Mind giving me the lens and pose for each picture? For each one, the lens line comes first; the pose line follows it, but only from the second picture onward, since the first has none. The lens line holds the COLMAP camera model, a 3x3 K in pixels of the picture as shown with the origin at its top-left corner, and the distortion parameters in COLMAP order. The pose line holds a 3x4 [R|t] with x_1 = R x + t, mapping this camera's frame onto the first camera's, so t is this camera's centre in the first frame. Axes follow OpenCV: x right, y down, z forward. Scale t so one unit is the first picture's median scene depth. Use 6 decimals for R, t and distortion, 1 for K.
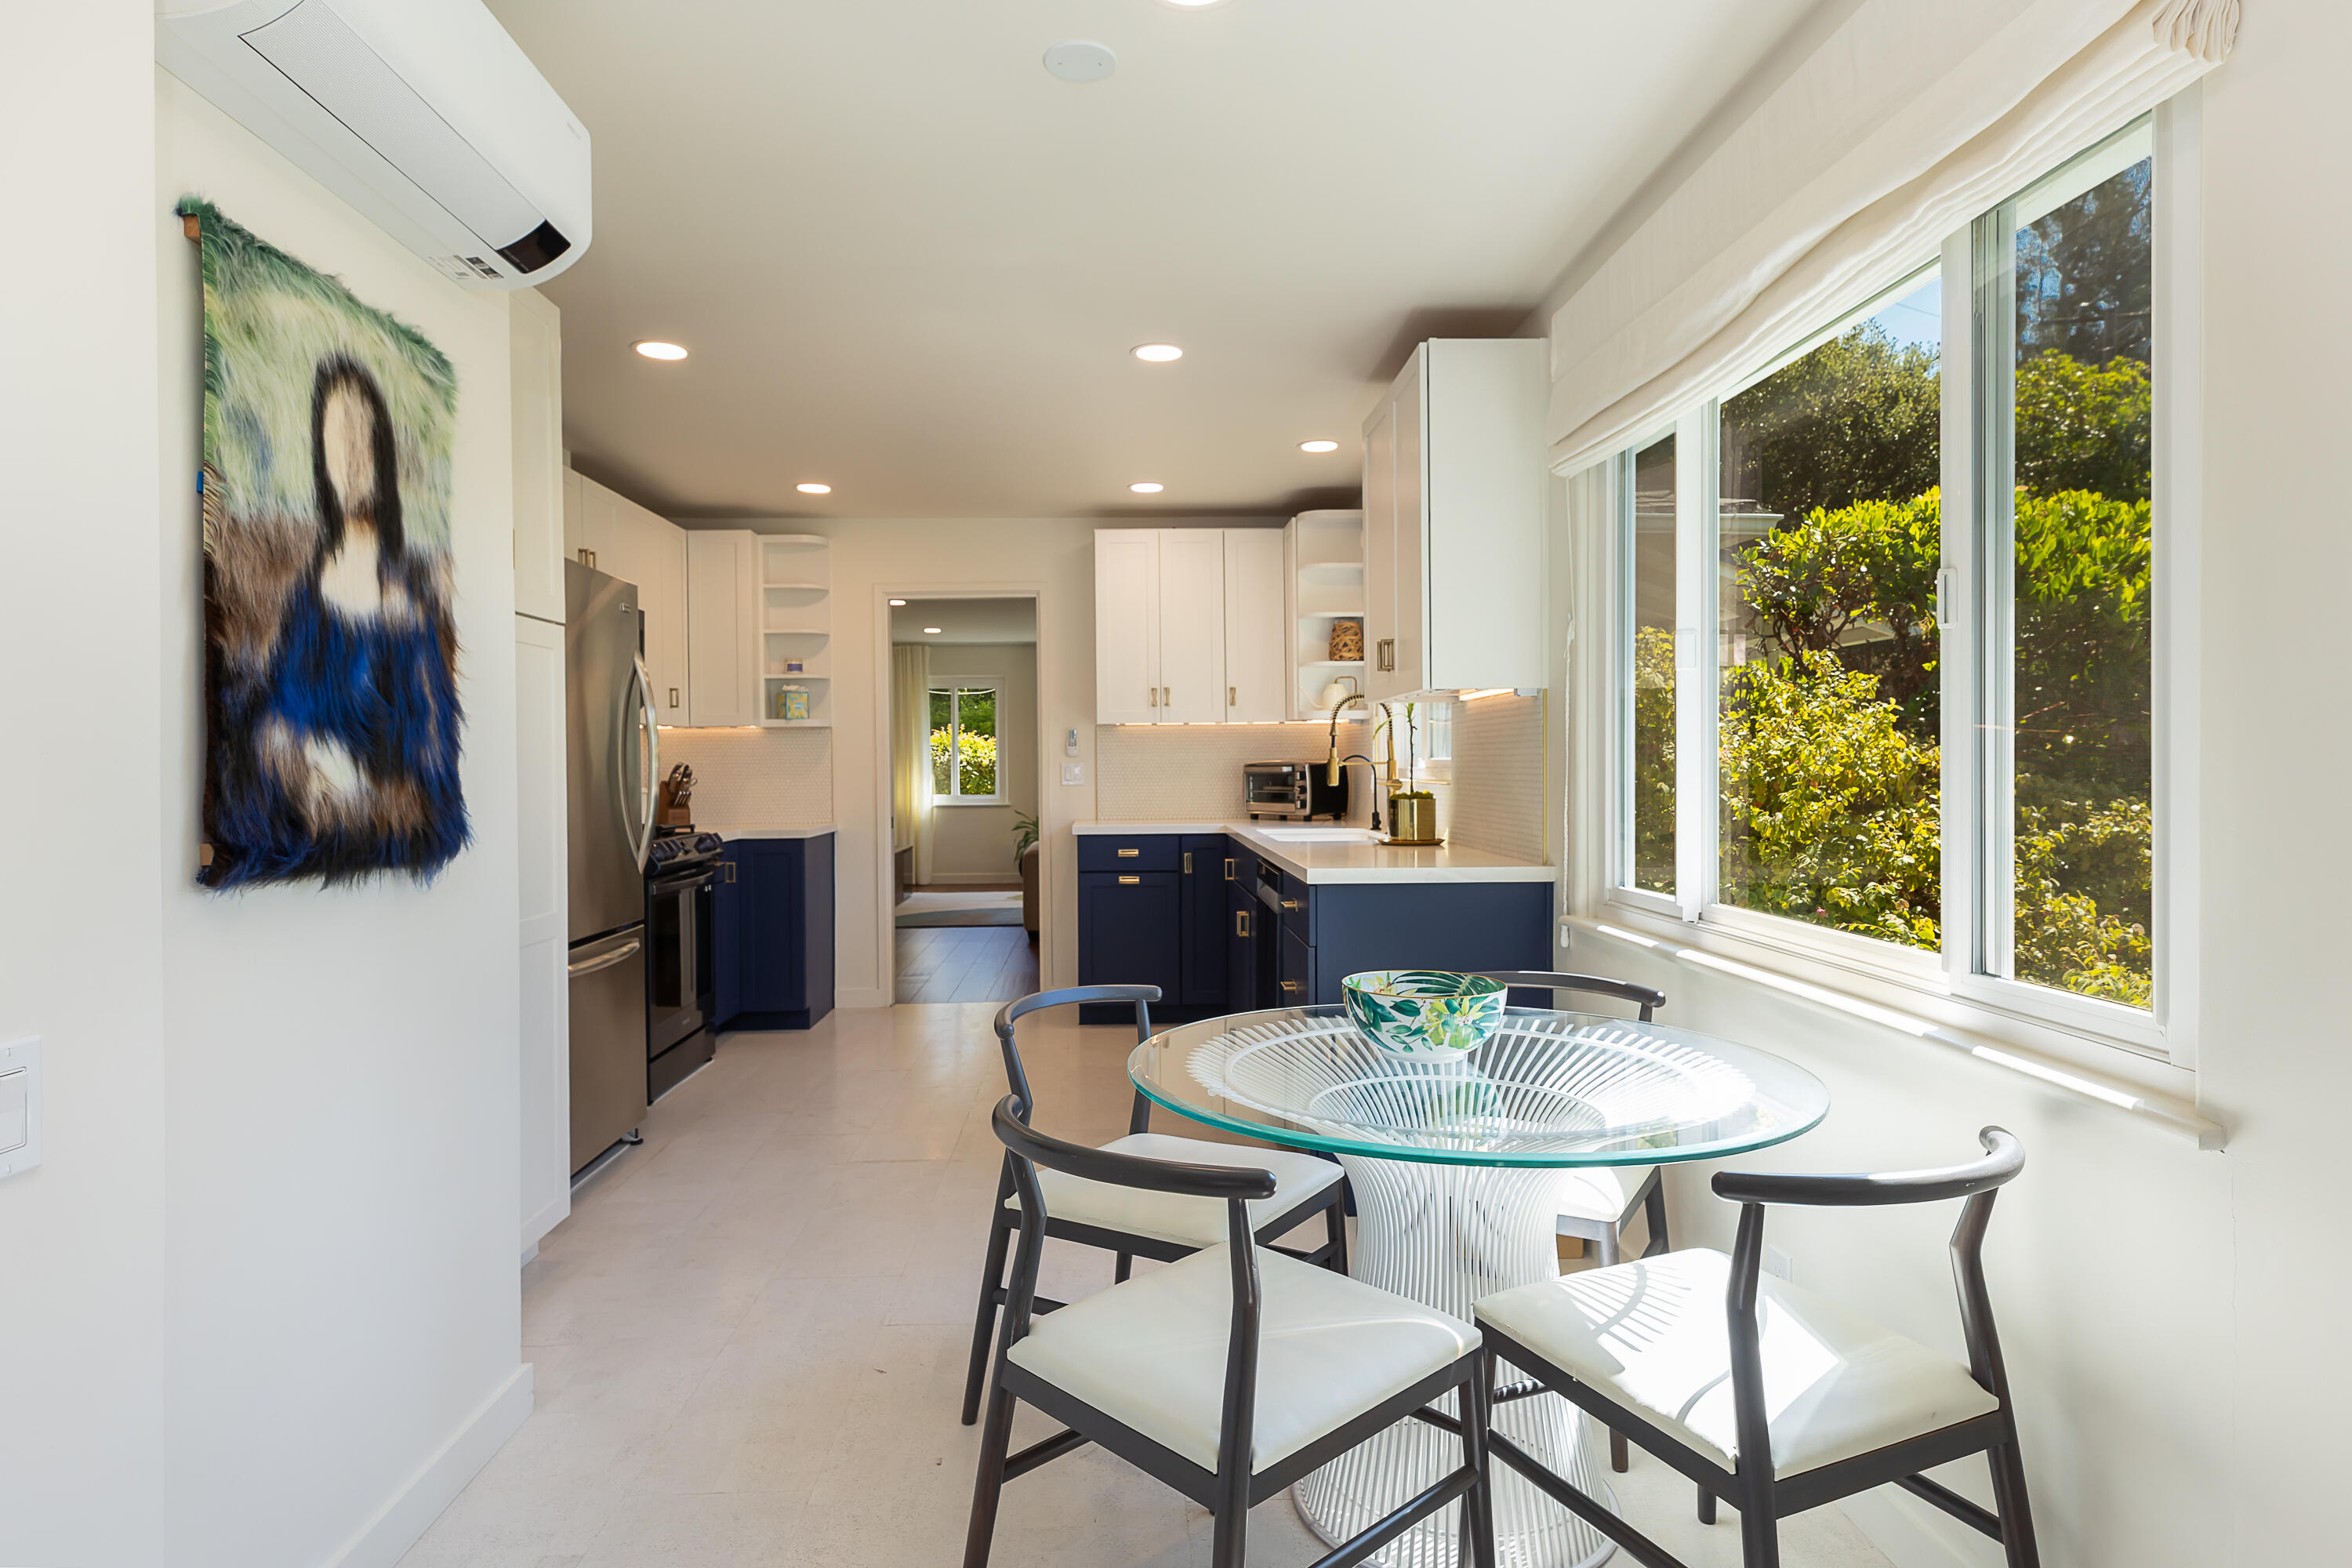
lens RADIAL K [[1349.5, 0, 1177.6], [0, 1349.5, 781.3], [0, 0, 1]] dist [0.001262, 0.000060]
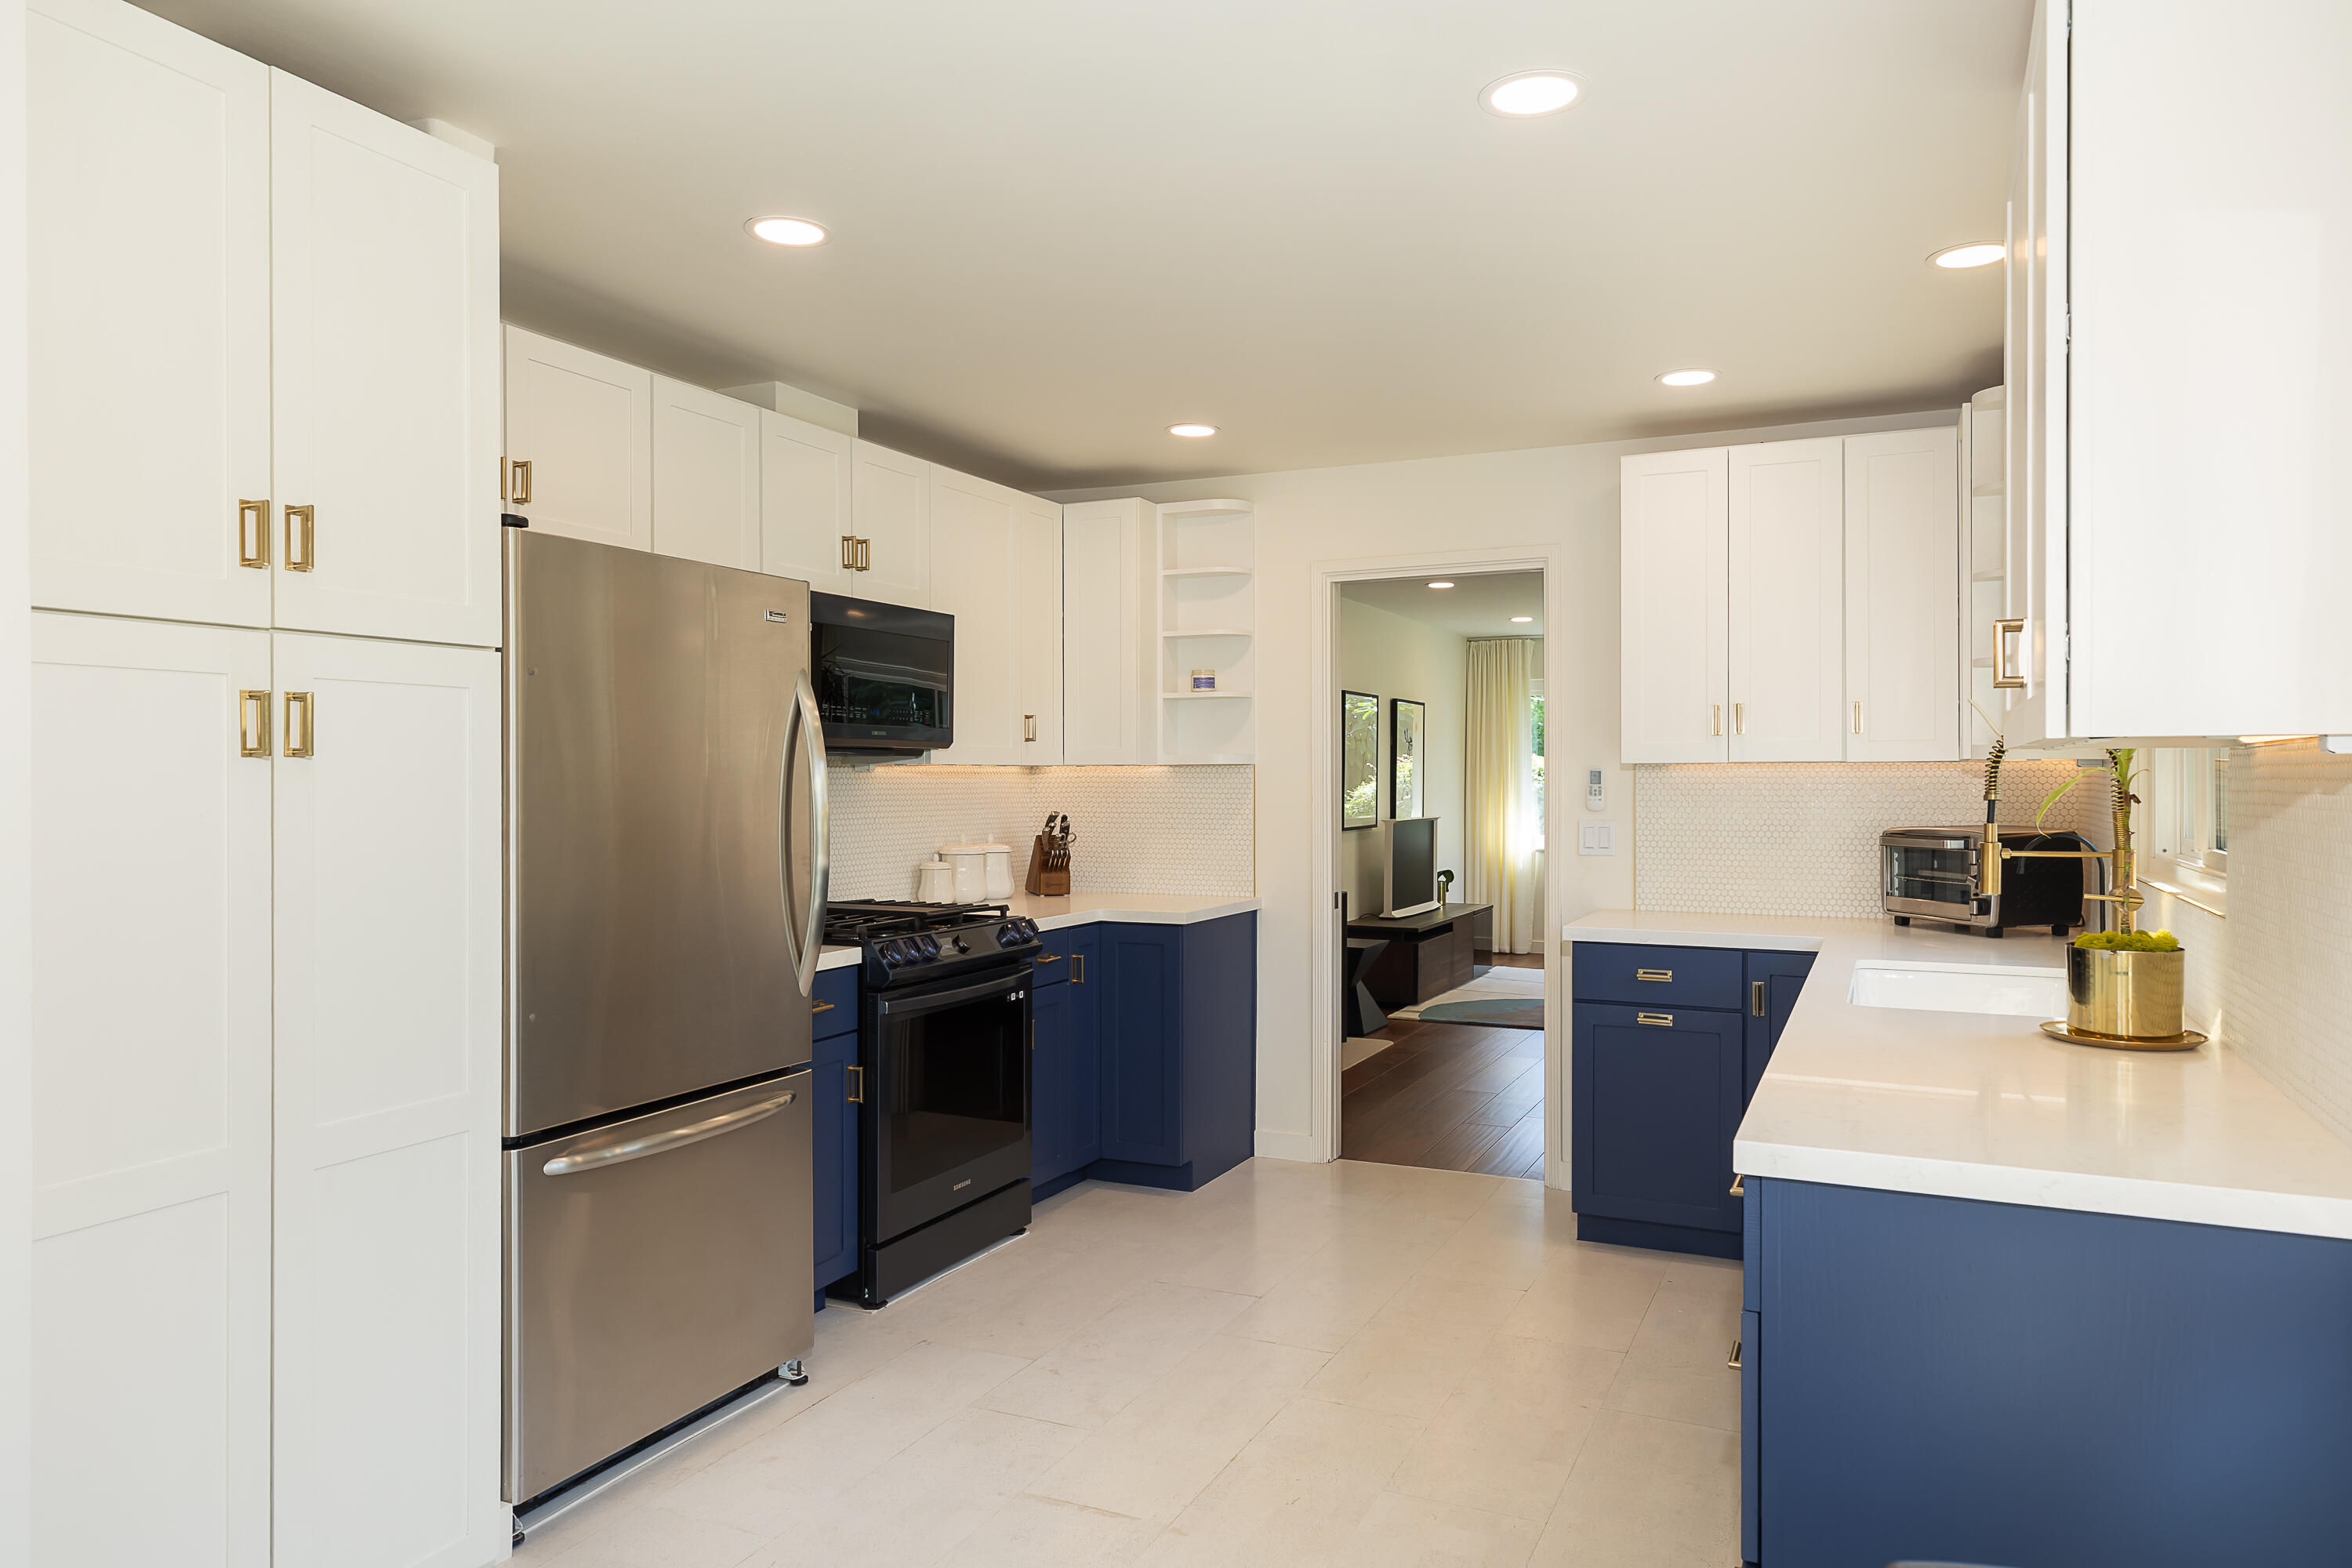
lens RADIAL K [[1566.1, 0, 1172.3], [0, 1566.1, 781.8], [0, 0, 1]] dist [-0.002535, 0.001447]
pose [[0.880264, 0.011256, -0.474350, 0.104168], [-0.013352, 0.999910, -0.001050, -0.030556], [0.474296, 0.007257, 0.880336, 0.257843]]
